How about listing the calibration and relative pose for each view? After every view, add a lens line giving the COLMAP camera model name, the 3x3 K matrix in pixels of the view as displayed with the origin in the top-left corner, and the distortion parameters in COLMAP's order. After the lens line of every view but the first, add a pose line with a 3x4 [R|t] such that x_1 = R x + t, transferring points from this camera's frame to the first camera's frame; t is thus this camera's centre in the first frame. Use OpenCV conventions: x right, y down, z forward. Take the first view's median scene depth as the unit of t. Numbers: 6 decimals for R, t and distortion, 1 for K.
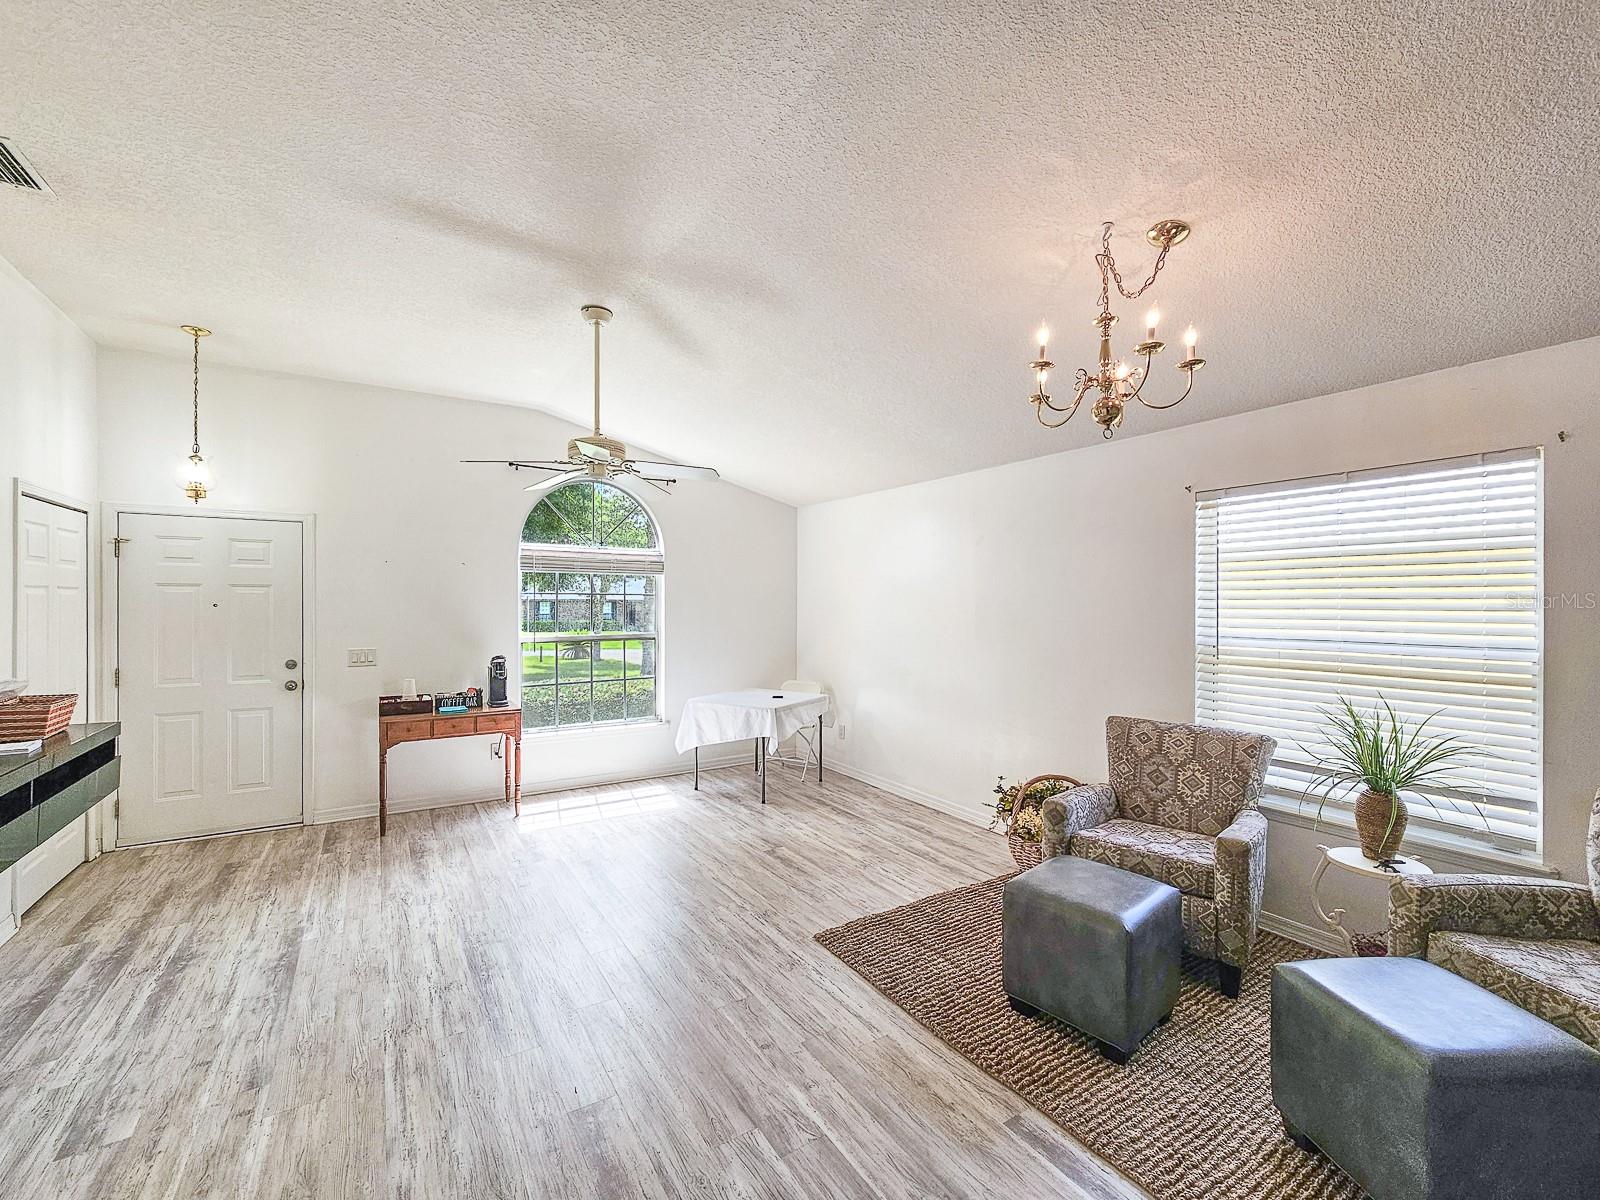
lens RADIAL K [[673.8, 0, 788.7], [0, 673.8, 597.0], [0, 0, 1]] dist [-0.000668, 0.001735]
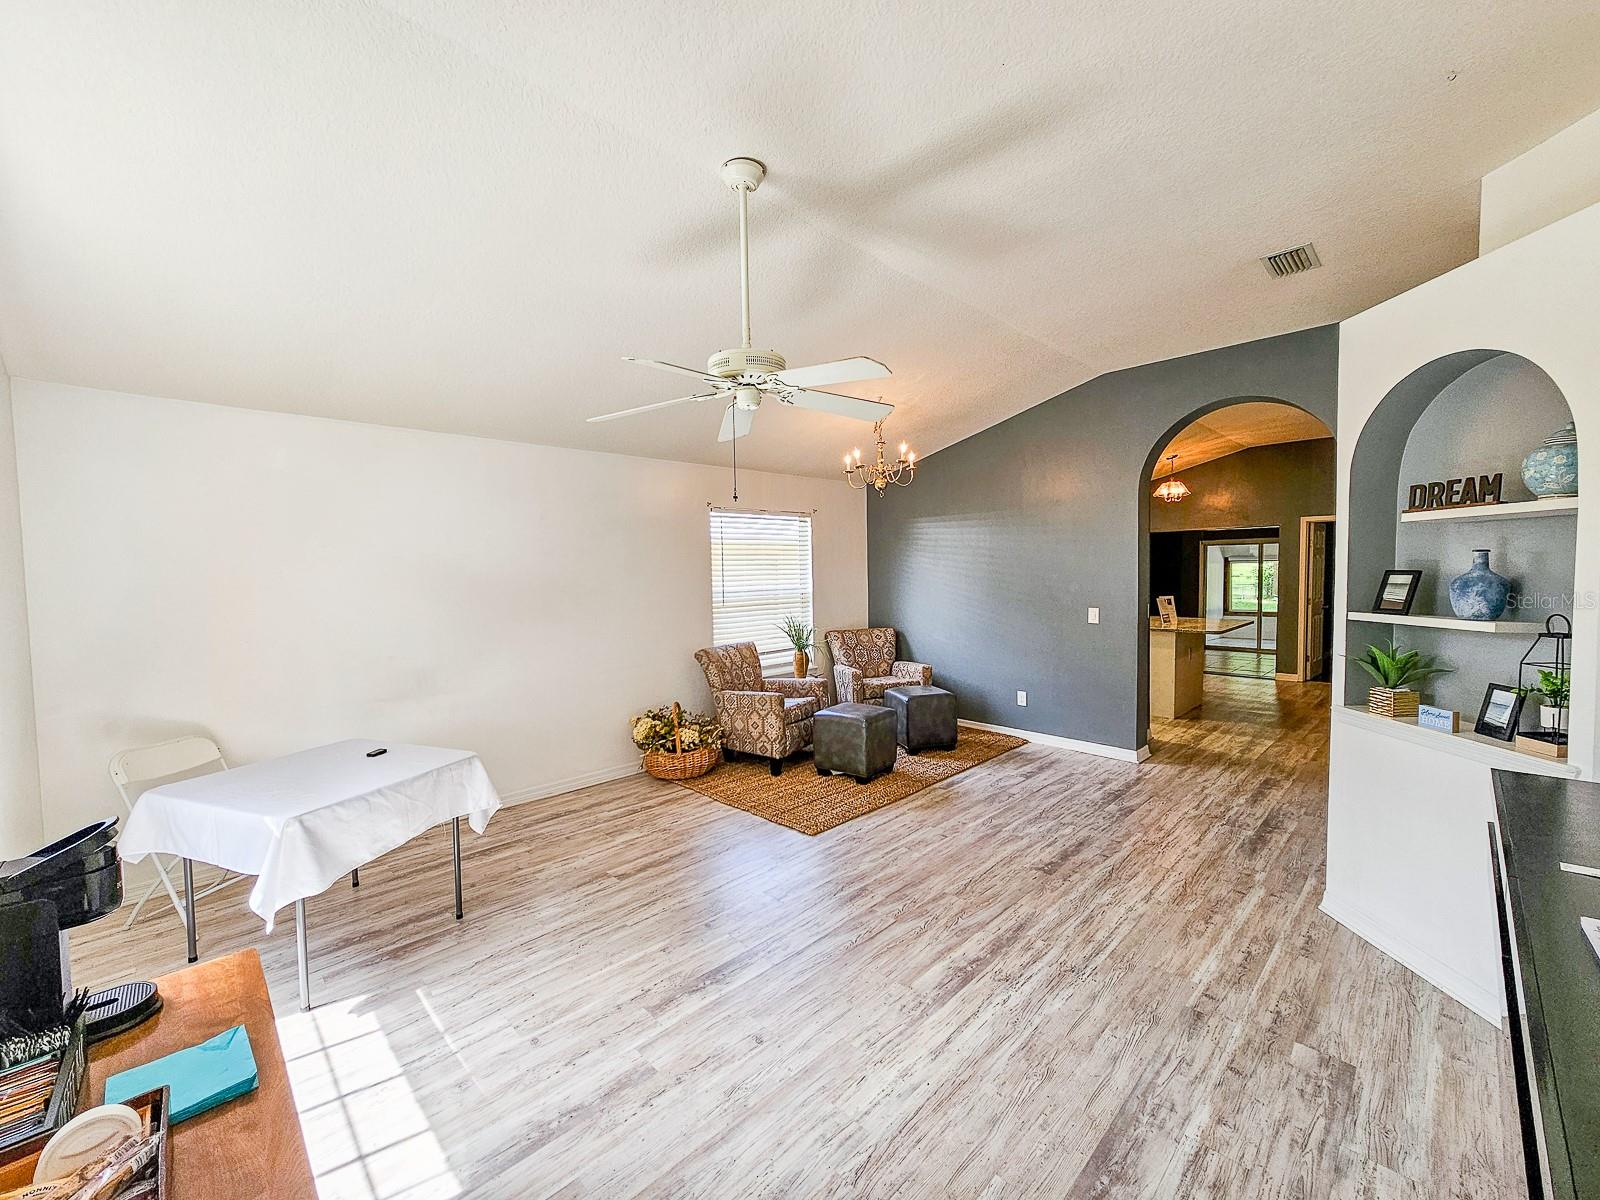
lens RADIAL K [[673.8, 0, 789.4], [0, 673.8, 600.5], [0, 0, 1]] dist [-0.000668, 0.001735]
pose [[-0.229046, -0.046417, 0.972308, -1.352591], [0.005965, 0.998777, 0.049086, -0.008335], [-0.973397, 0.017042, -0.228489, 1.520836]]
